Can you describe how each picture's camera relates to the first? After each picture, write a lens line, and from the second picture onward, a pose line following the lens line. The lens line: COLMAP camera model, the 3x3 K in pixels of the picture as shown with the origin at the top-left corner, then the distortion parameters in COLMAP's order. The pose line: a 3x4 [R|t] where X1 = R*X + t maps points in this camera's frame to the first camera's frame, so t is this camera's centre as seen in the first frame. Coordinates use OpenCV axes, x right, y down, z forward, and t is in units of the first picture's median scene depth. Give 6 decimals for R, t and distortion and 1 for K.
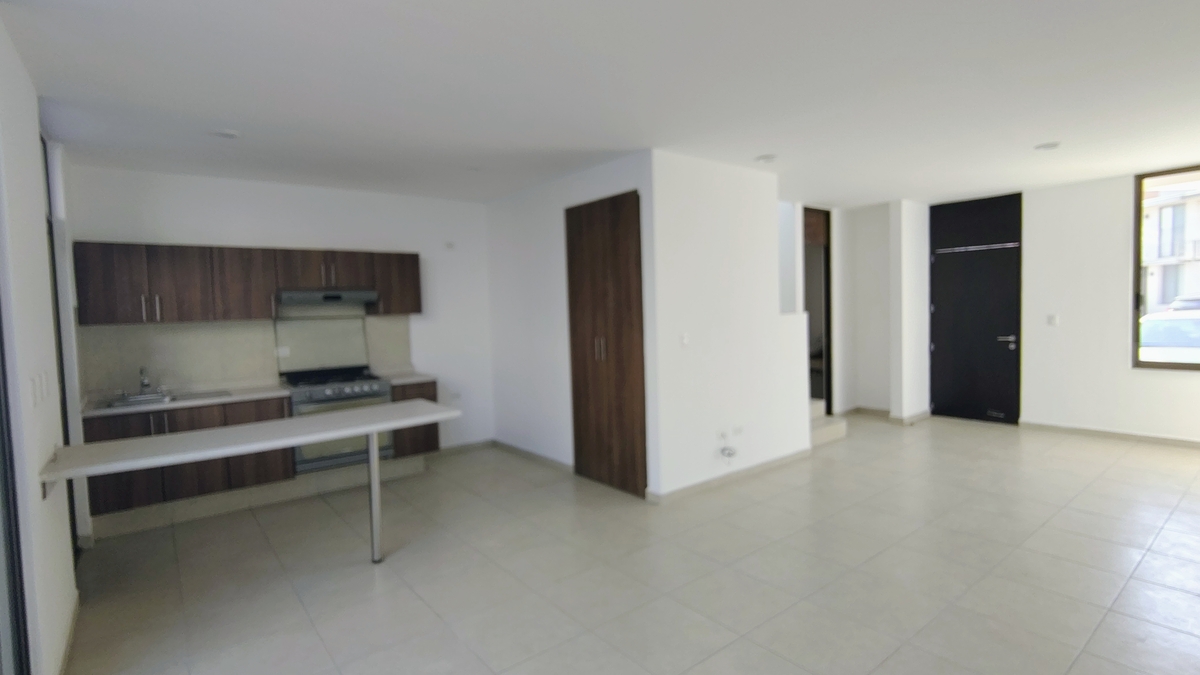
lens RADIAL K [[573.5, 0, 600.0], [0, 573.5, 337.5], [0, 0, 1]] dist [-0.000541, 0.000234]
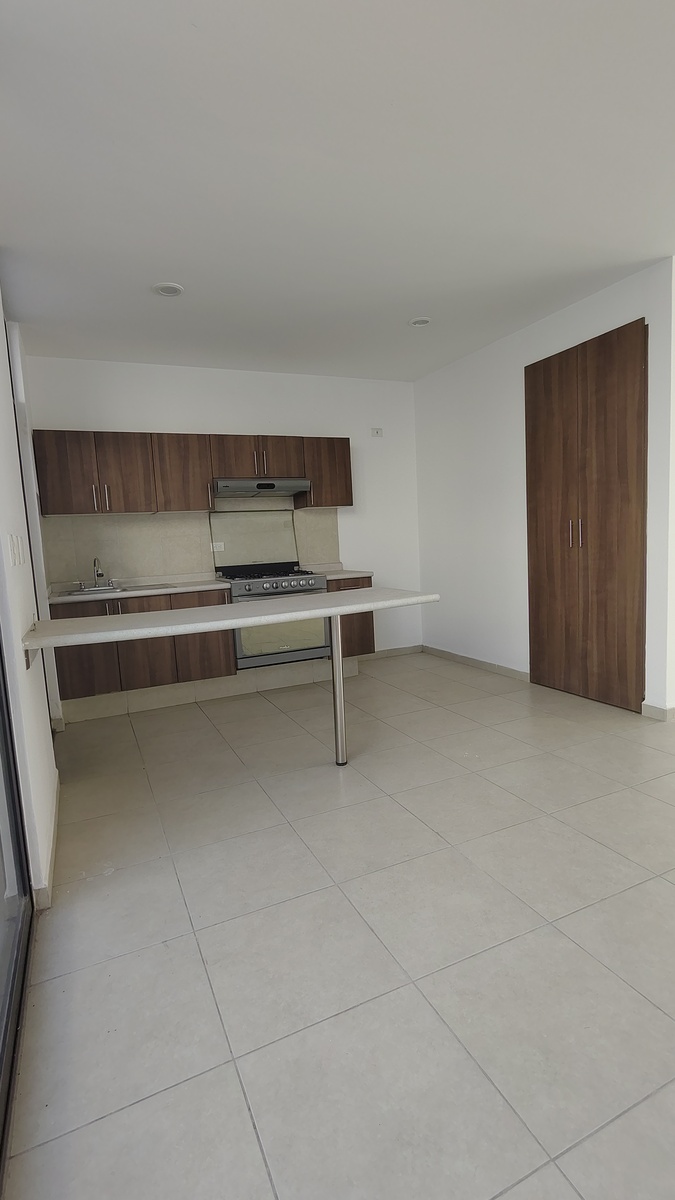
lens RADIAL K [[561.0, 0, 337.5], [0, 561.0, 600.0], [0, 0, 1]] dist [0.000754, -0.000666]
pose [[0.971453, 0.005704, -0.237164, -0.142229], [0.010415, 0.997722, 0.066655, 0.060001], [0.237004, -0.067222, 0.969180, 0.132518]]
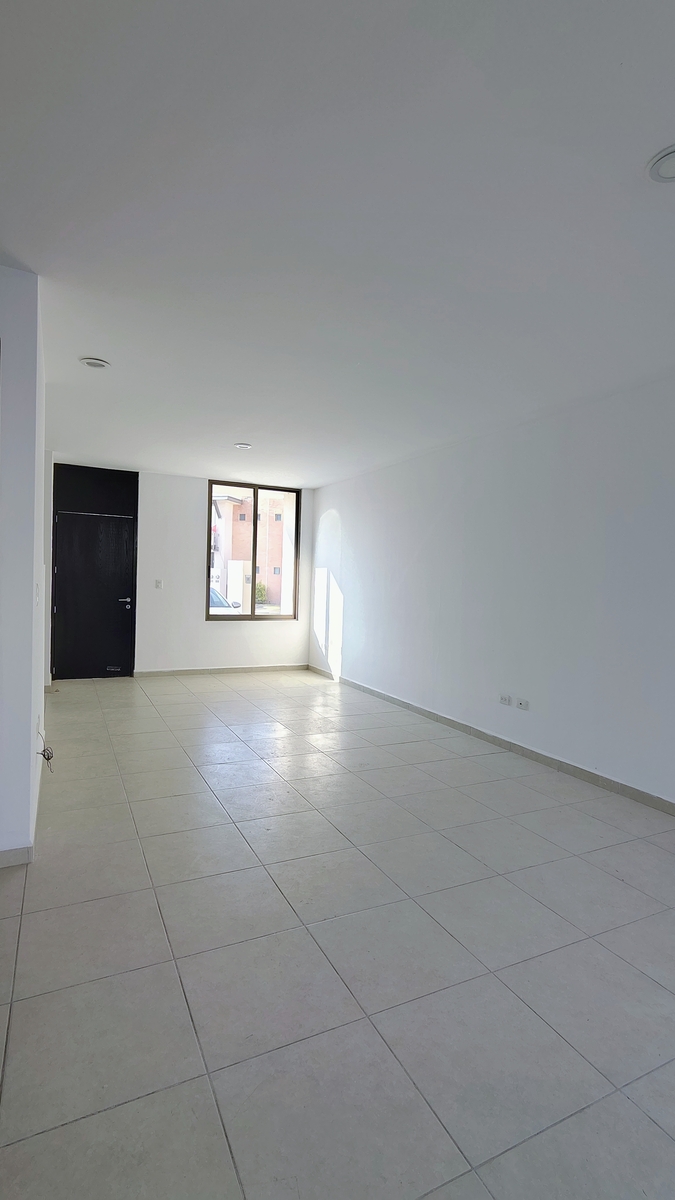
lens RADIAL K [[561.0, 0, 337.5], [0, 561.0, 600.0], [0, 0, 1]] dist [0.000754, -0.000666]
pose [[0.209861, 0.001337, 0.977730, -0.344793], [0.015612, 0.999867, -0.004718, 0.017031], [-0.977607, 0.016254, 0.209812, 0.456020]]
